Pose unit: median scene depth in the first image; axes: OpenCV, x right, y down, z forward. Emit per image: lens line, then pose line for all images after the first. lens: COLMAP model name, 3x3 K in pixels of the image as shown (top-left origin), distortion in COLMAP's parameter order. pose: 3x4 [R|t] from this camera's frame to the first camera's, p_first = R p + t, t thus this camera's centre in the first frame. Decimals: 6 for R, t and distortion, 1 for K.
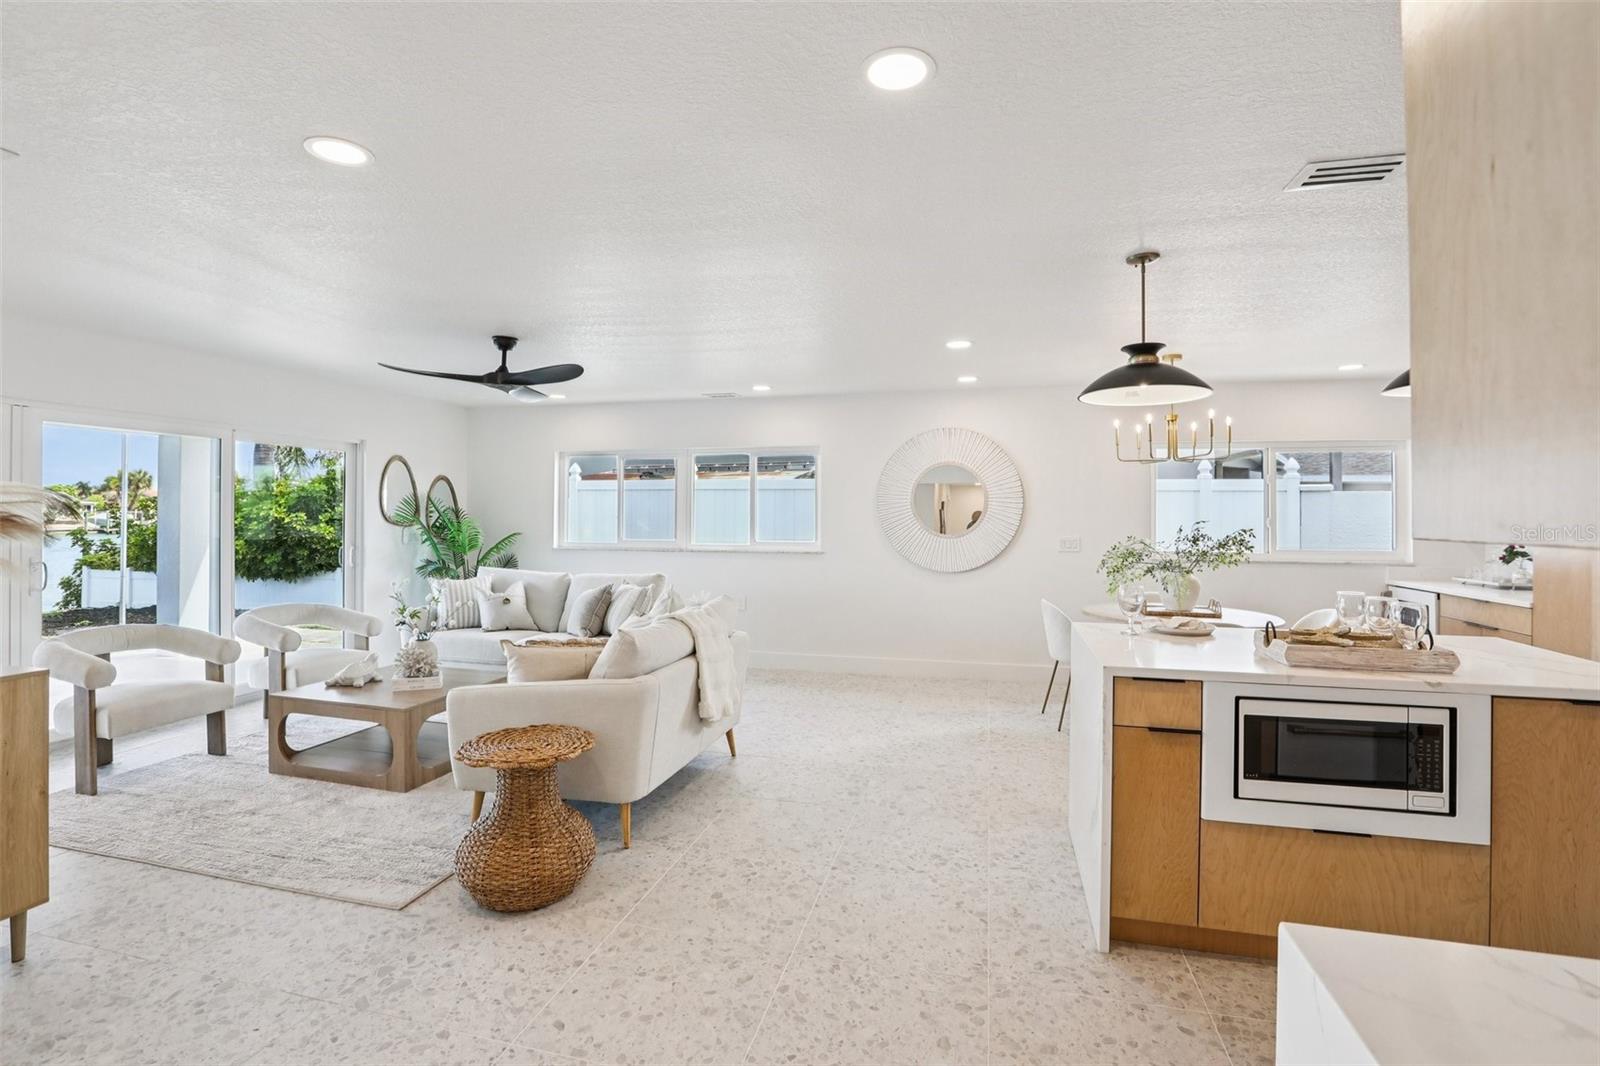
lens RADIAL K [[746.4, 0, 786.5], [0, 746.4, 516.5], [0, 0, 1]] dist [-0.041147, 0.012898]
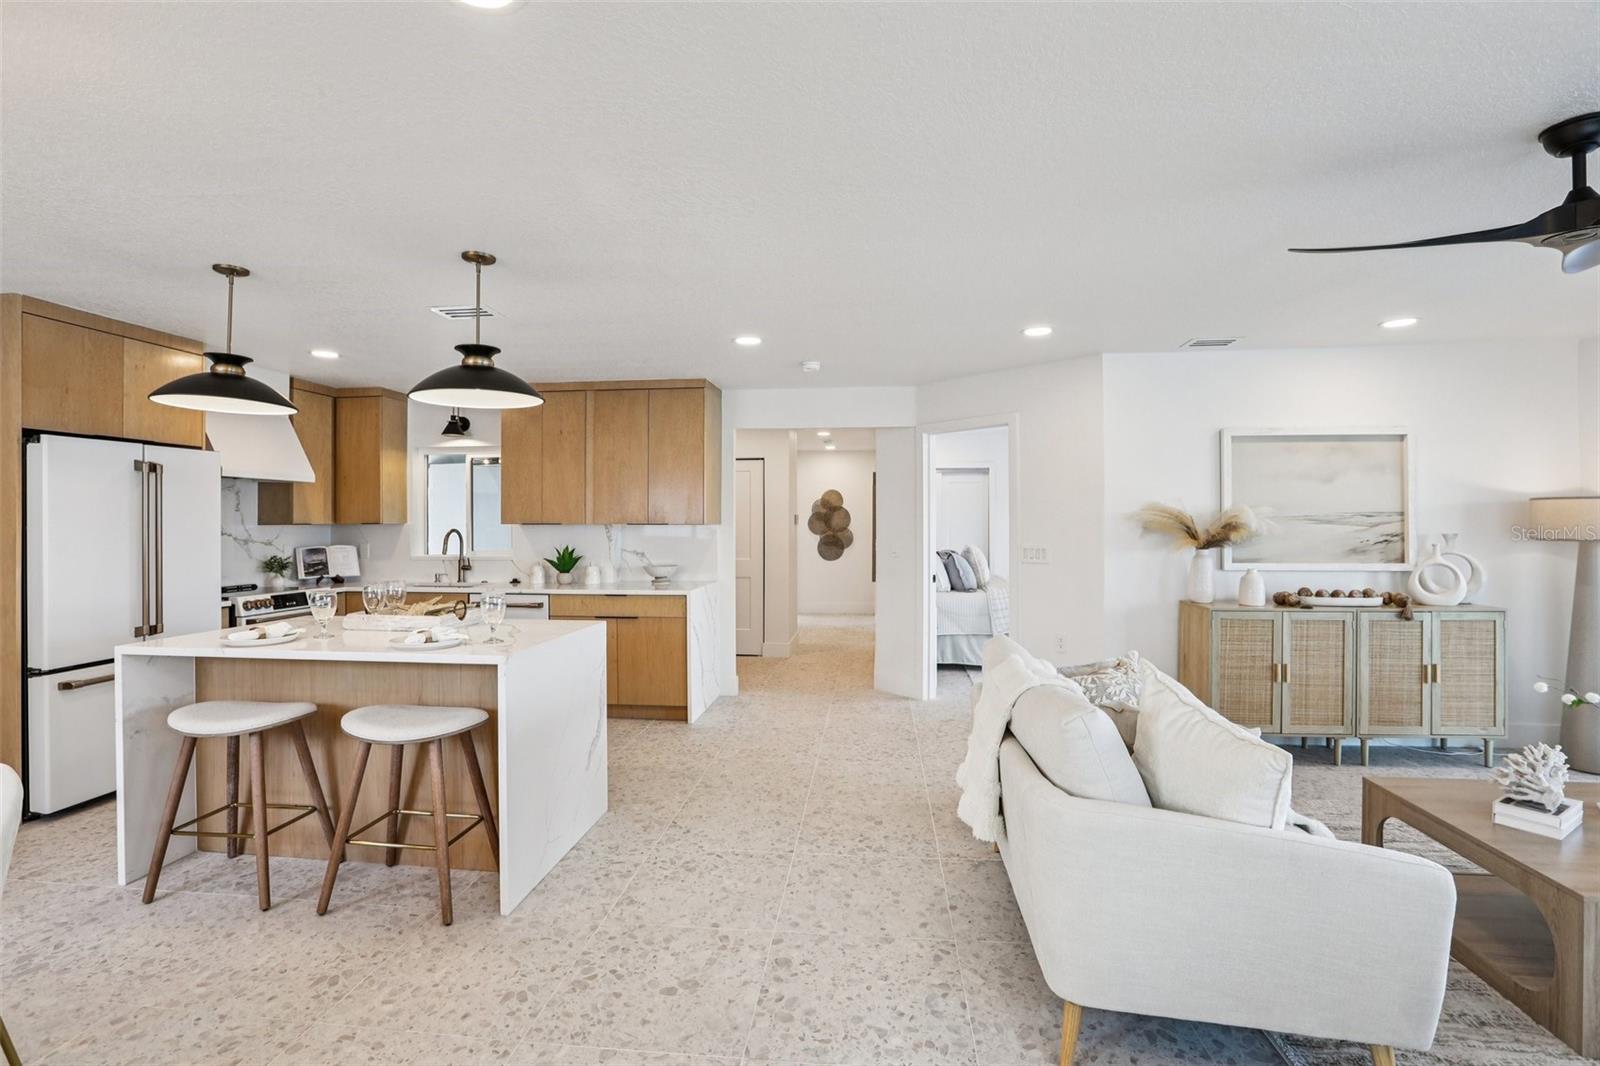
lens RADIAL K [[746.4, 0, 800.3], [0, 746.4, 517.4], [0, 0, 1]] dist [-0.041147, 0.012898]
pose [[-0.986965, -0.003056, -0.160907, 0.252445], [-0.002334, 0.999986, -0.004672, -0.003956], [0.160919, -0.004235, -0.986959, 2.309022]]
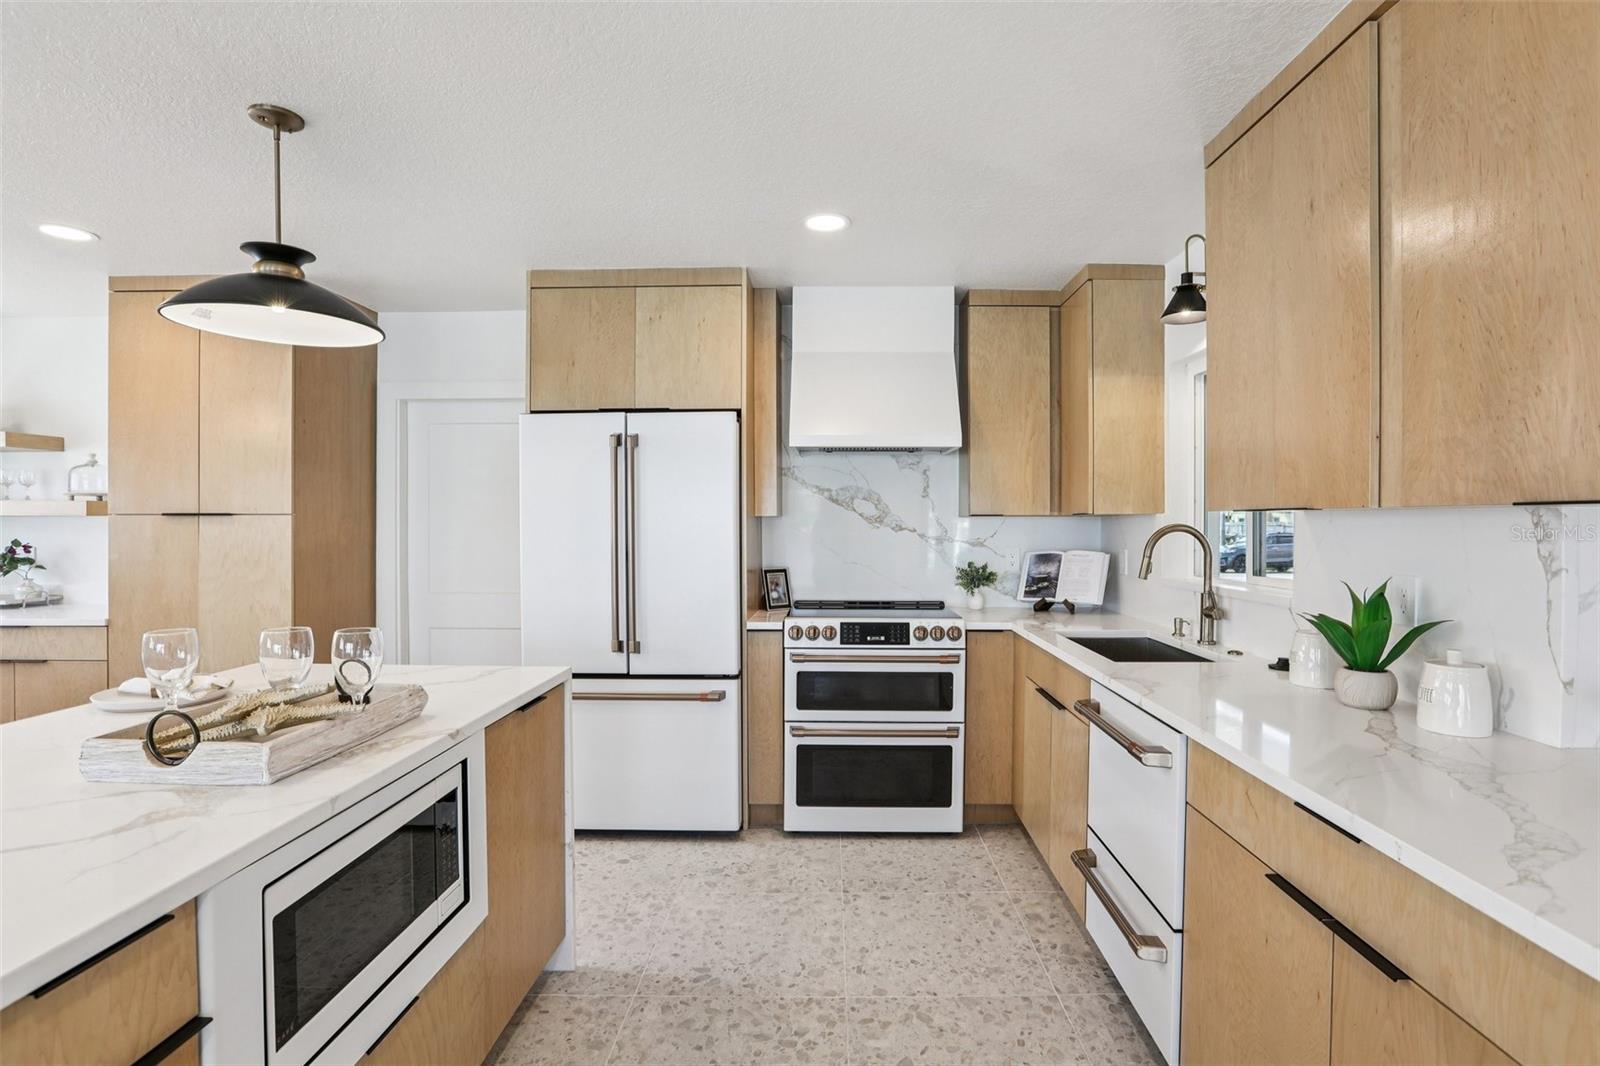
lens RADIAL K [[746.4, 0, 840.3], [0, 746.4, 529.8], [0, 0, 1]] dist [-0.041147, 0.012898]
pose [[-0.270879, -0.012371, 0.962534, 0.079010], [0.000637, 0.999915, 0.013031, 0.017067], [-0.962613, 0.004143, -0.270848, 0.655649]]
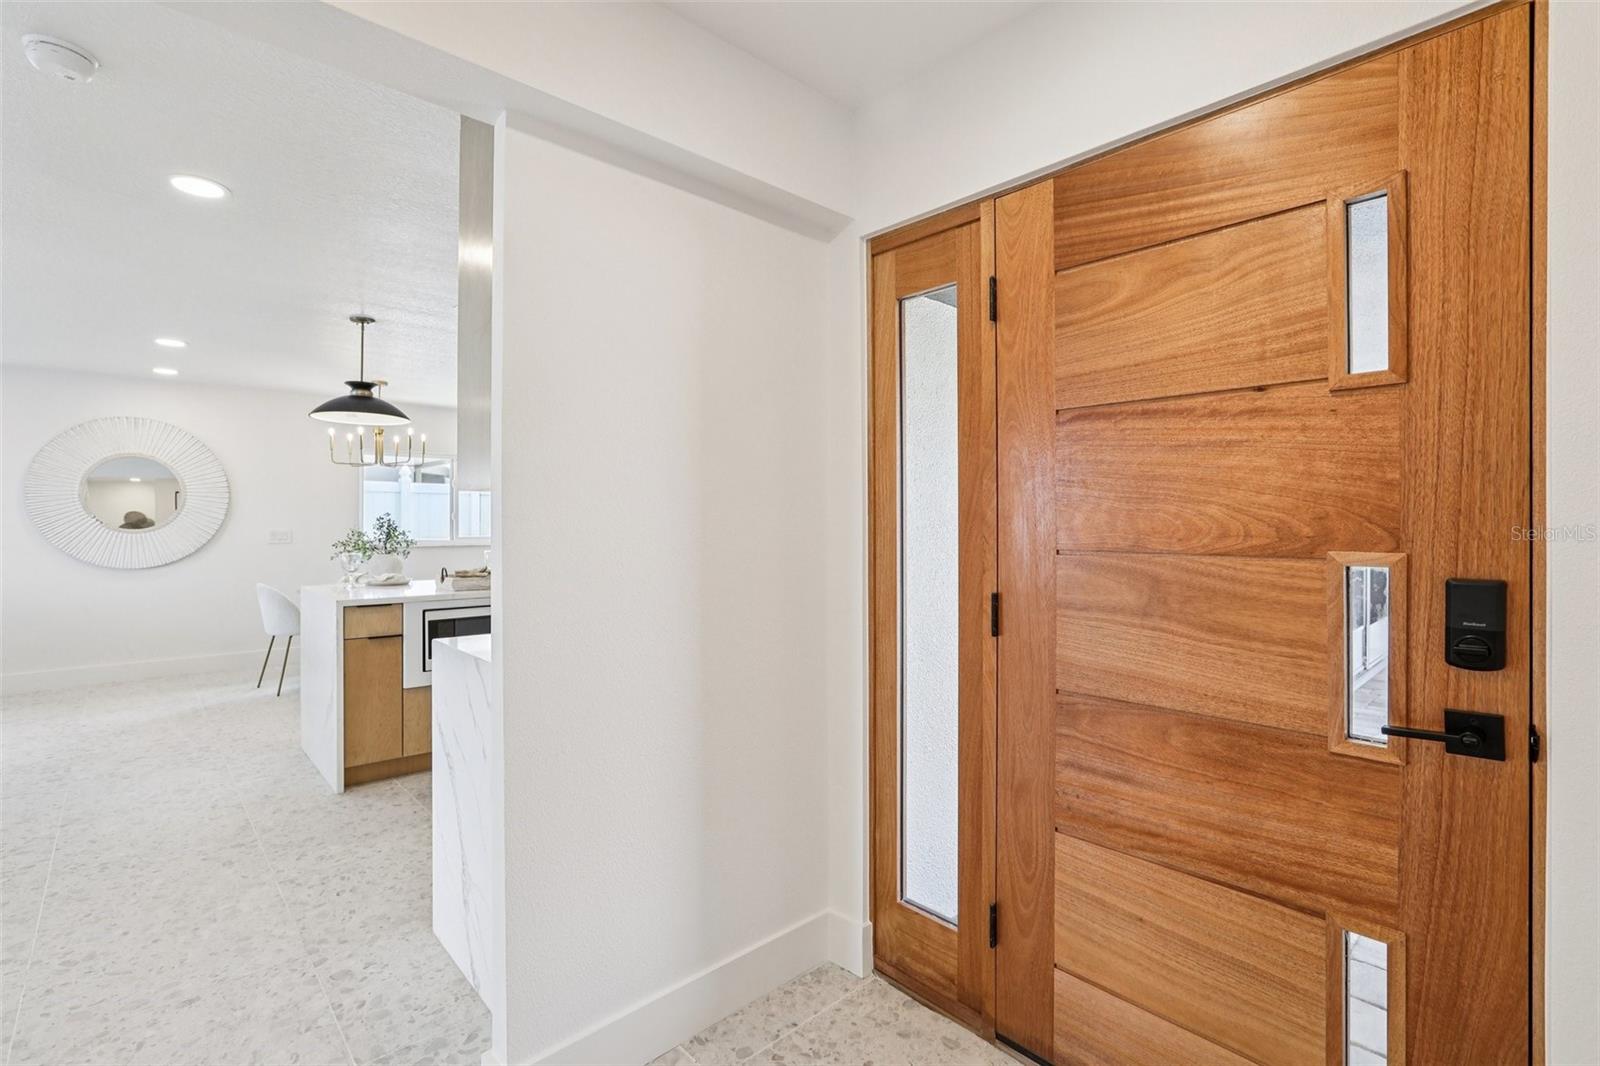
lens RADIAL K [[746.4, 0, 828.3], [0, 746.4, 515.1], [0, 0, 1]] dist [-0.041147, 0.012898]
pose [[0.509964, 0.005789, 0.860176, -0.306103], [0.002465, 0.999963, -0.008191, 0.039320], [-0.860192, 0.006297, 0.509931, -0.548677]]
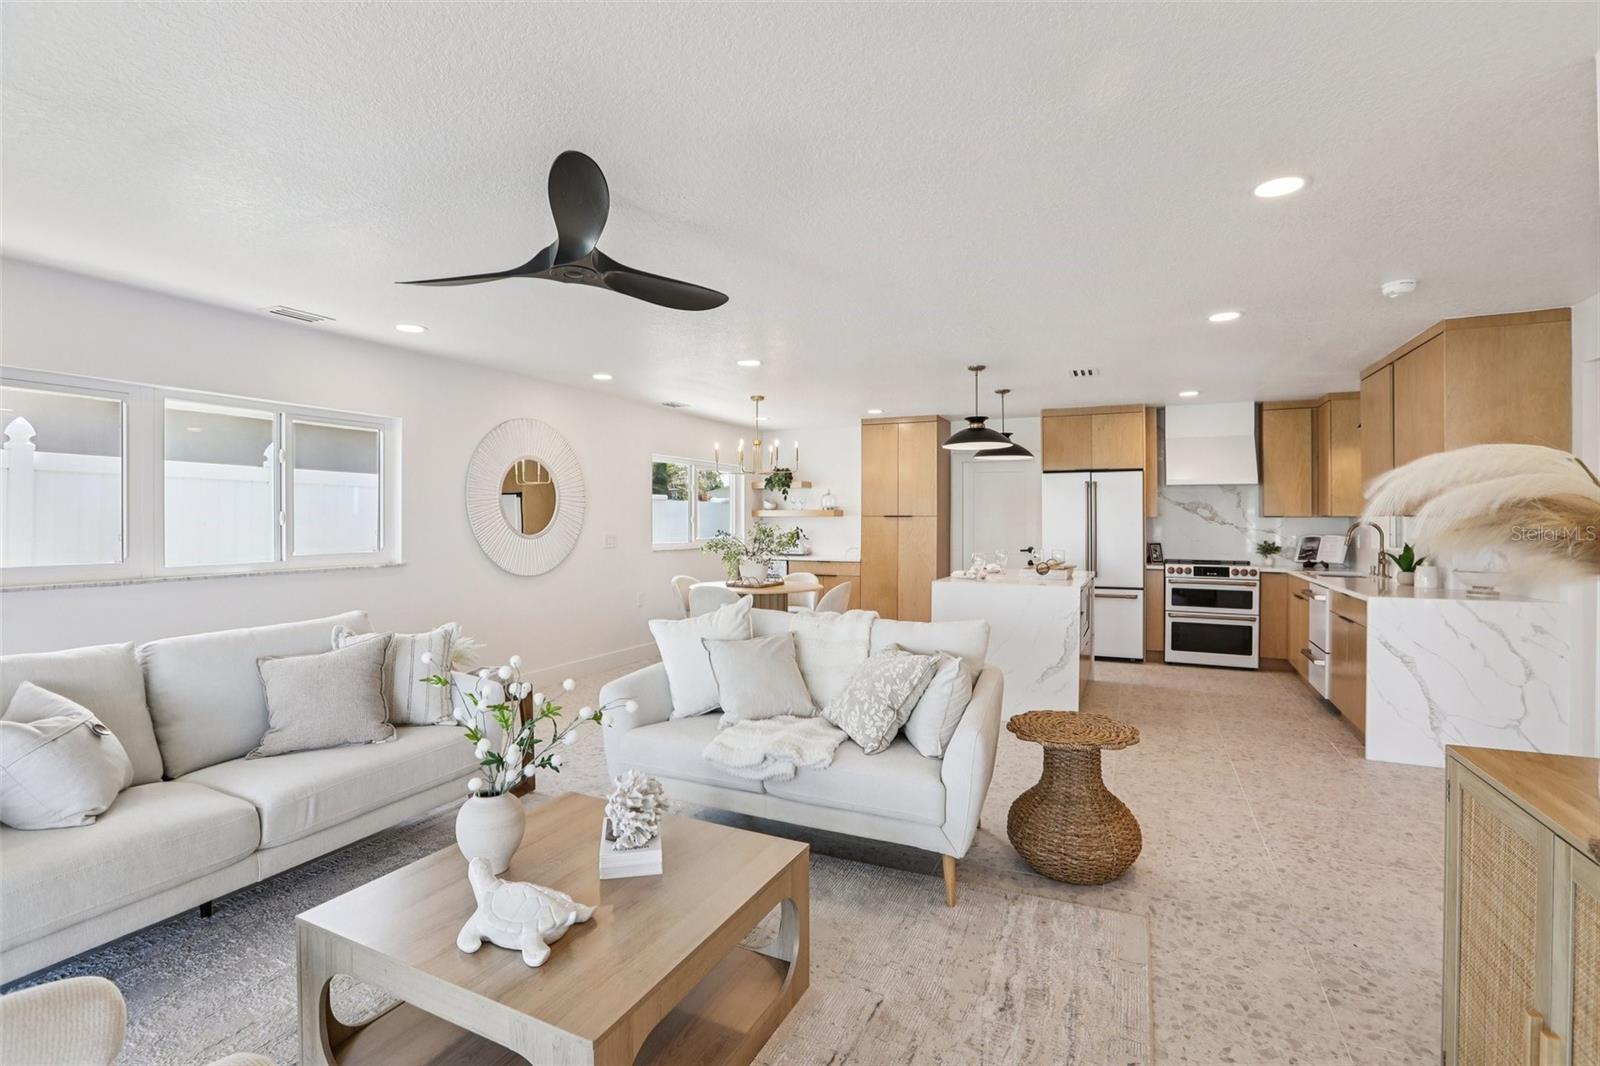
lens RADIAL K [[746.4, 0, 806.7], [0, 746.4, 514.2], [0, 0, 1]] dist [-0.041147, 0.012898]
pose [[0.152827, 0.003528, 0.988247, -1.525407], [0.000702, 0.999993, -0.003678, 0.008743], [-0.988253, 0.001256, 0.152824, 1.273332]]
